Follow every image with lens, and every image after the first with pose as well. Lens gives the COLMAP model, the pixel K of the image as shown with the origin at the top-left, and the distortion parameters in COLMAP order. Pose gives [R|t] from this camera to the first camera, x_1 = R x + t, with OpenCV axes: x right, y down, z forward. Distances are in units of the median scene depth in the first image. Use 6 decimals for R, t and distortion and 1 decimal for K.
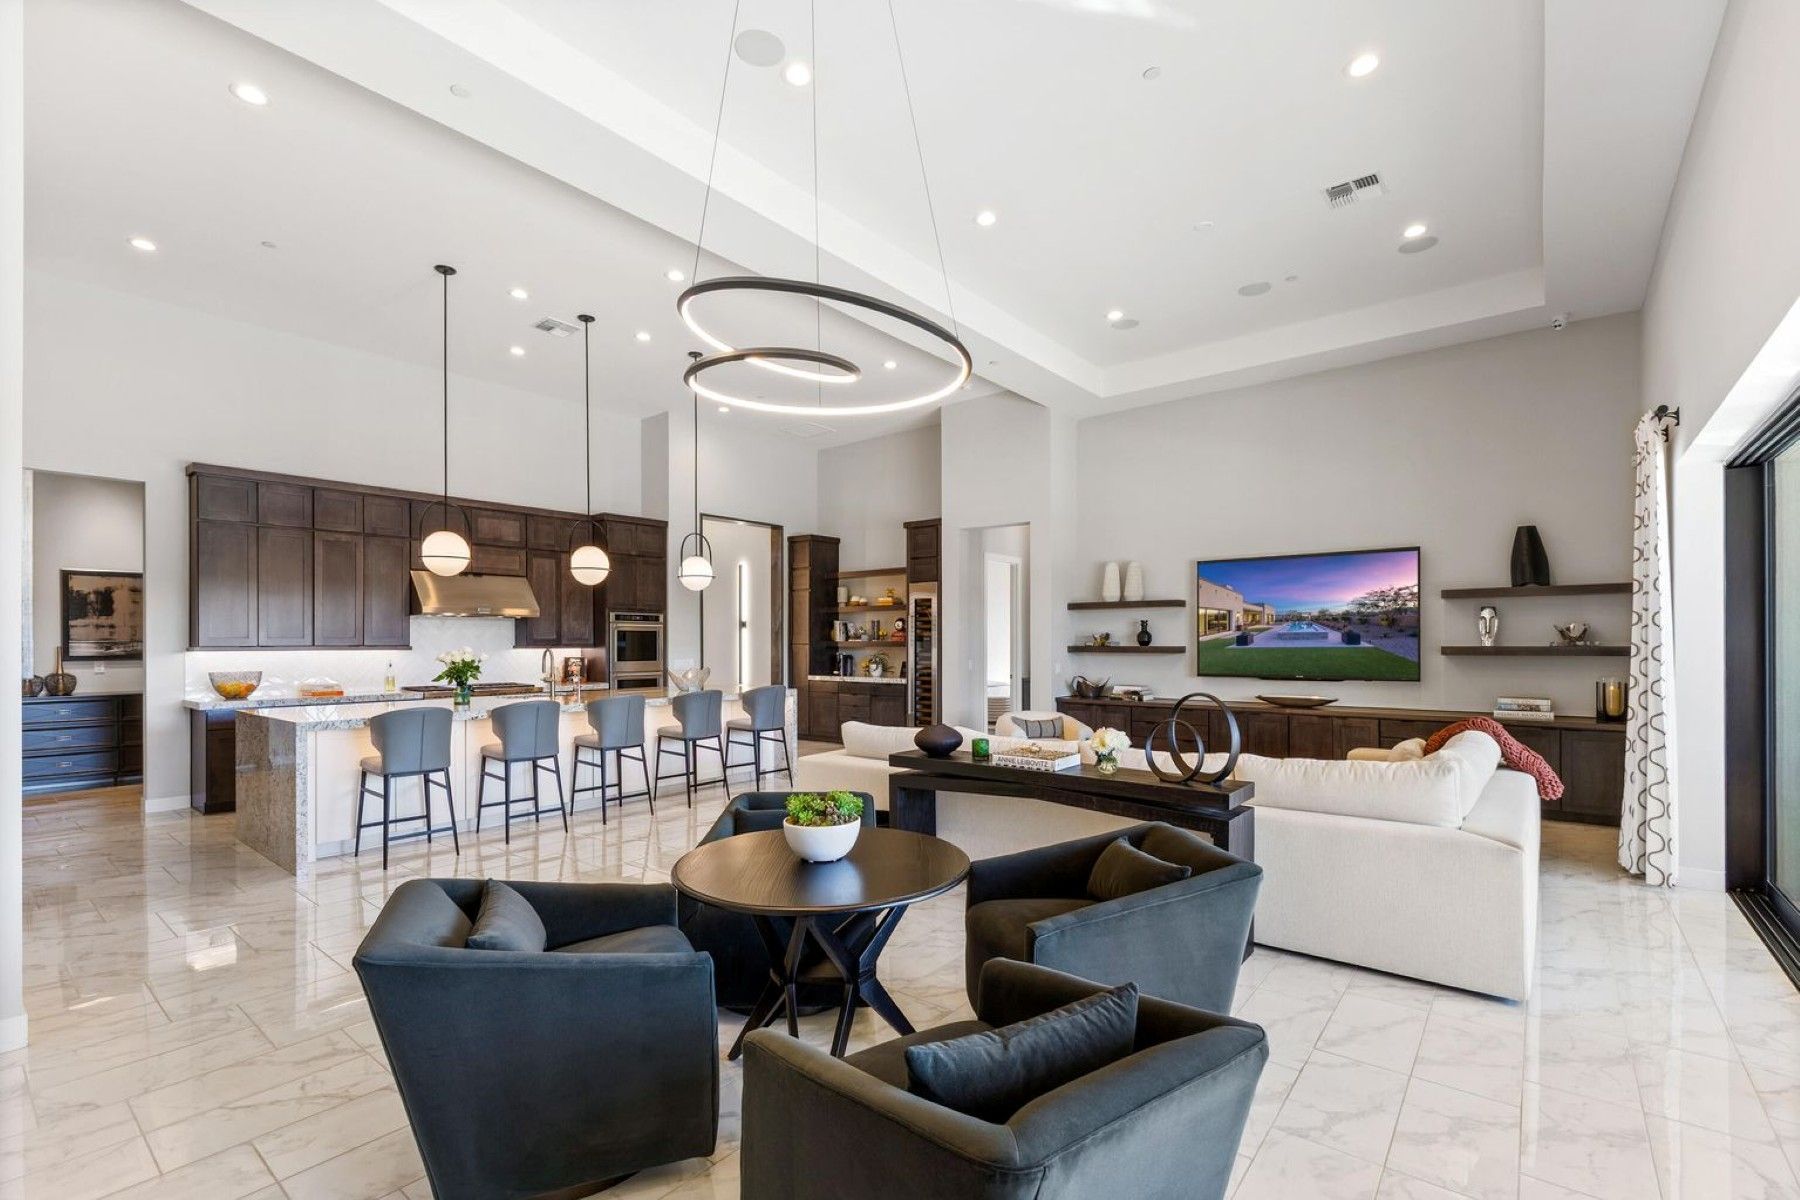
lens RADIAL K [[793.6, 0, 902.8], [0, 793.6, 646.1], [0, 0, 1]] dist [0.011928, 0.000080]
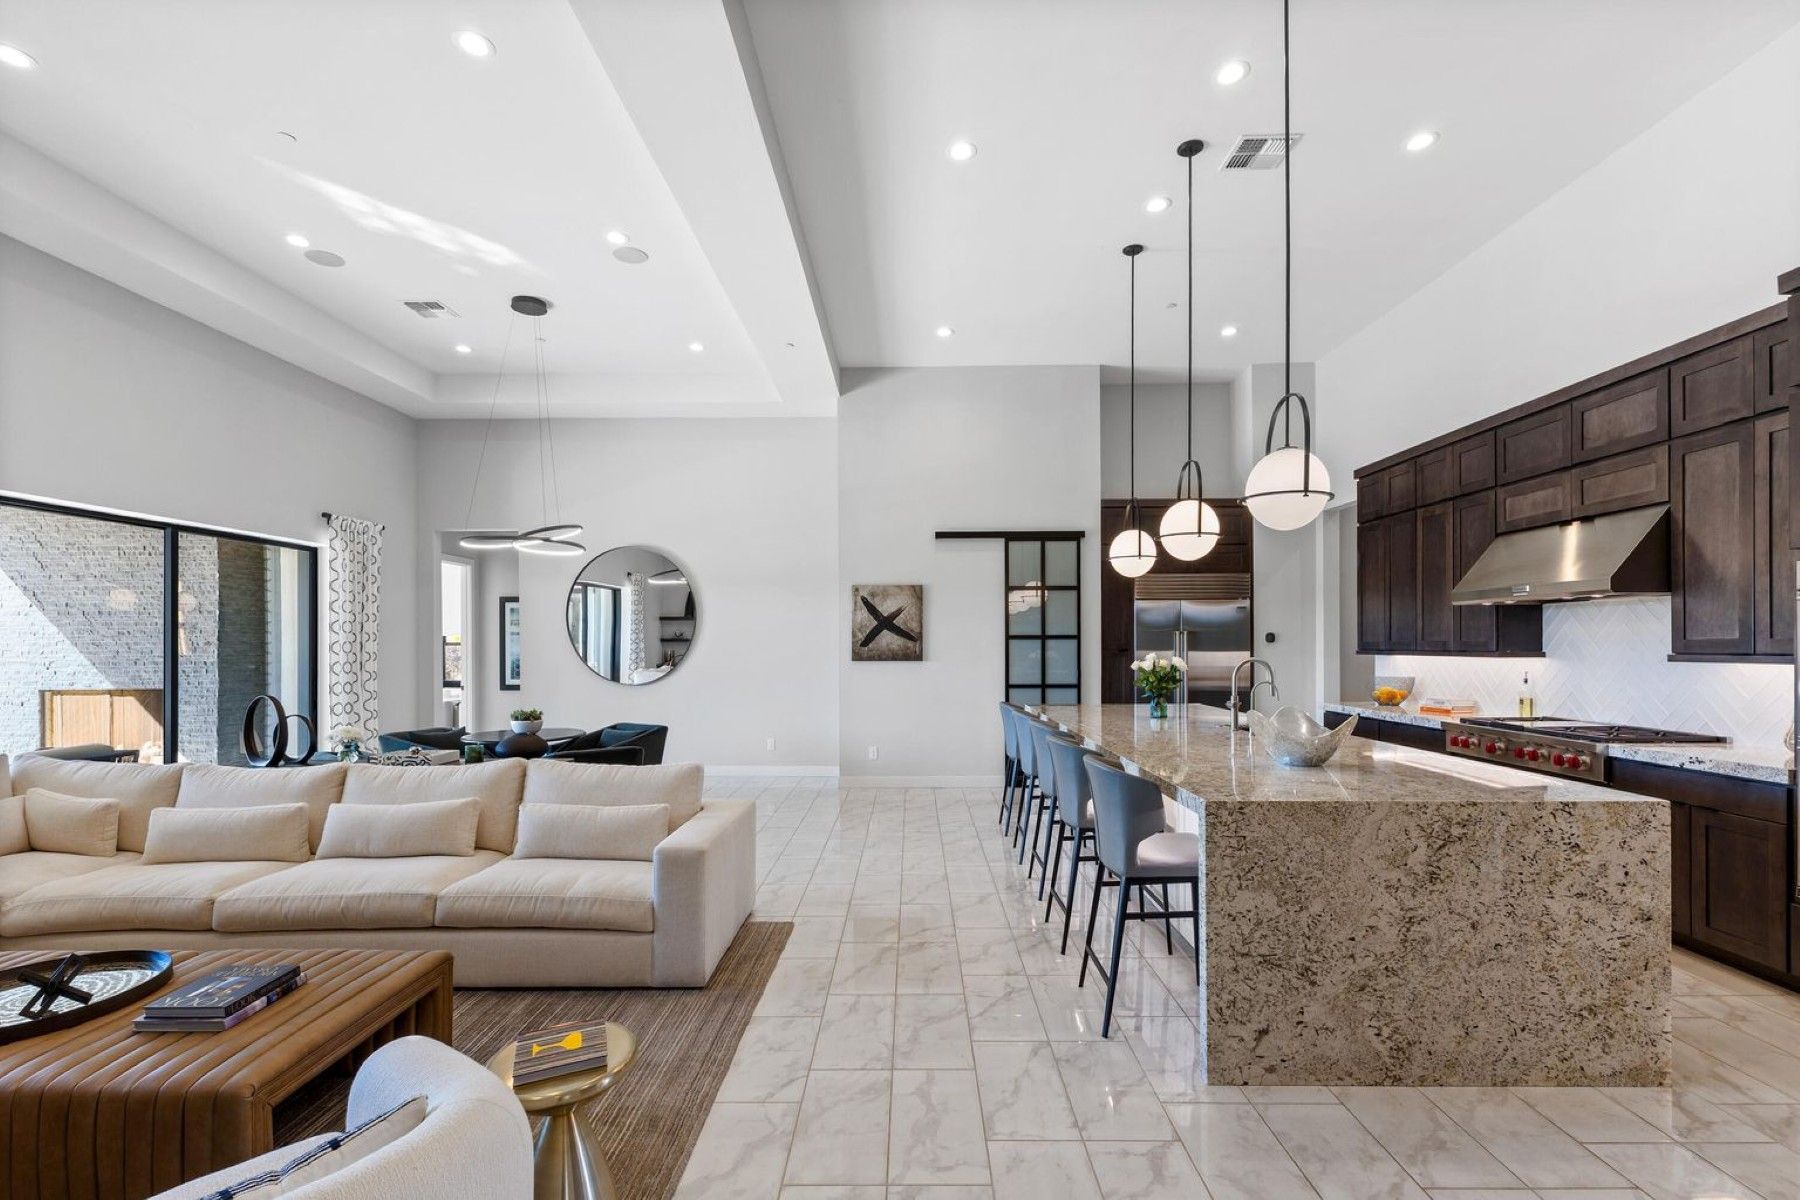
lens RADIAL K [[780.4, 0, 901.2], [0, 780.4, 644.0], [0, 0, 1]] dist [0.016314, -0.005062]
pose [[-0.785043, 0.006221, -0.619410, 0.155783], [0.003719, 0.999979, 0.005330, -0.011444], [0.619430, 0.001881, -0.785049, 1.156377]]
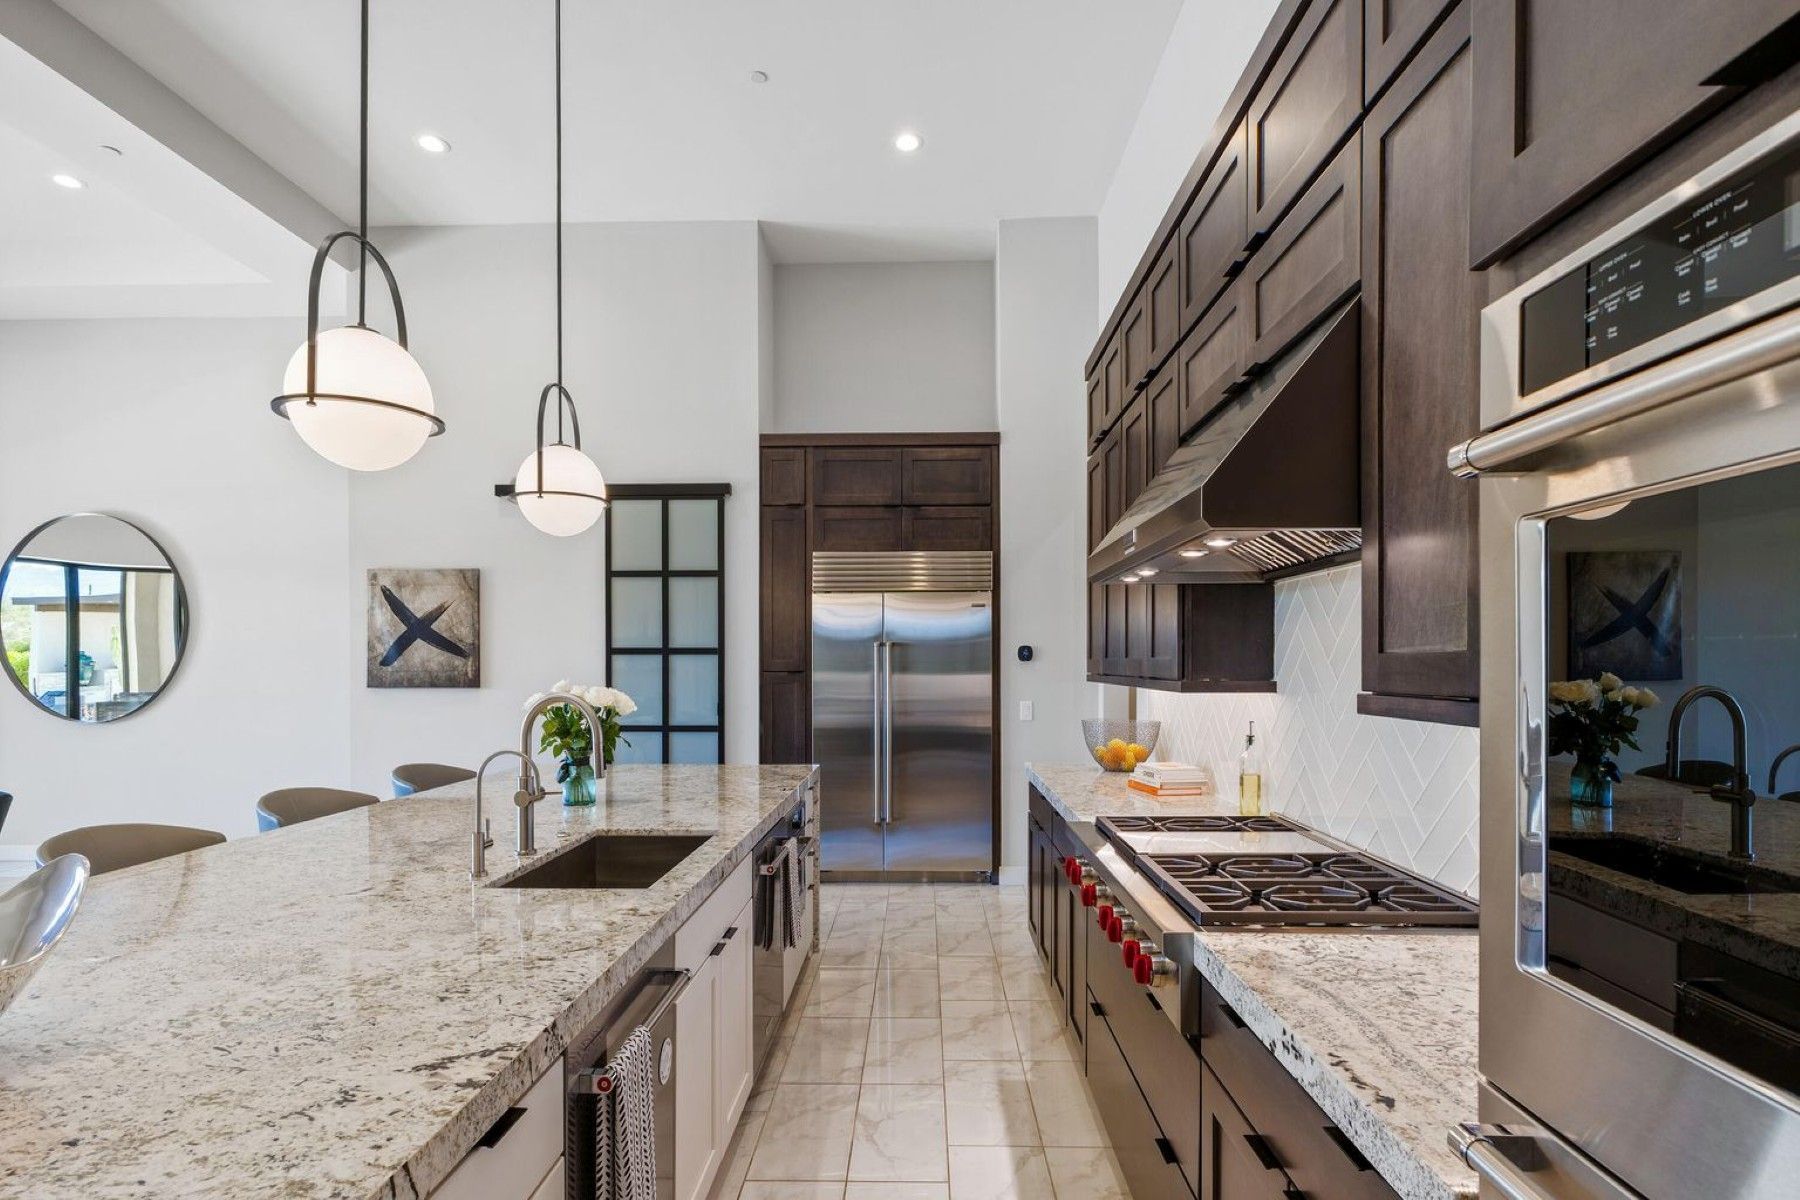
lens RADIAL K [[877.1, 0, 897.1], [0, 877.1, 668.7], [0, 0, 1]] dist [0.009578, 0.000260]
pose [[-0.794685, 0.007943, -0.606970, -0.302805], [0.000650, 0.999925, 0.012235, -0.008946], [0.607021, 0.009329, -0.794631, 1.163726]]
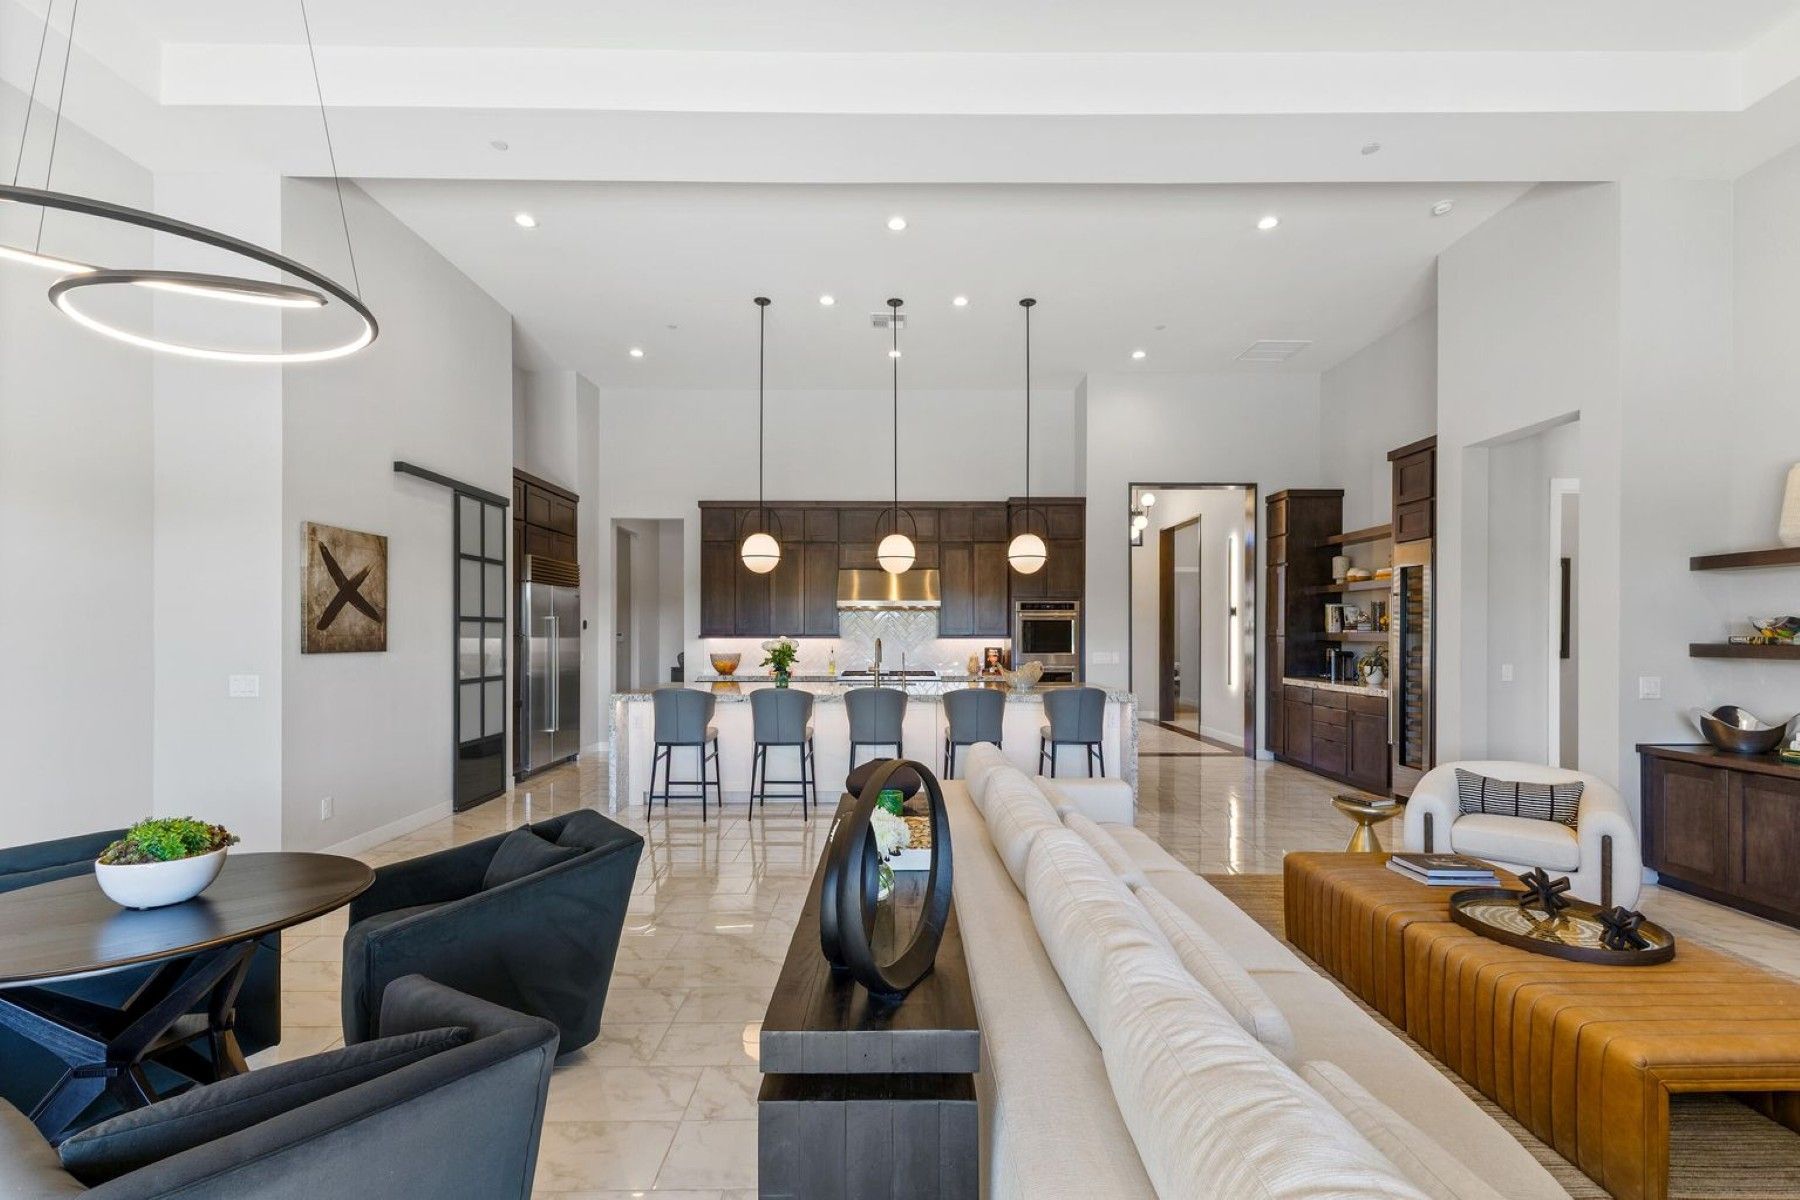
lens RADIAL K [[776.2, 0, 899.4], [0, 776.2, 634.4], [0, 0, 1]] dist [0.007584, -0.000381]
pose [[0.636768, 0.005652, -0.771034, 0.293183], [-0.007307, 0.999972, 0.001296, -0.003453], [0.771021, 0.004809, 0.636792, 0.337957]]
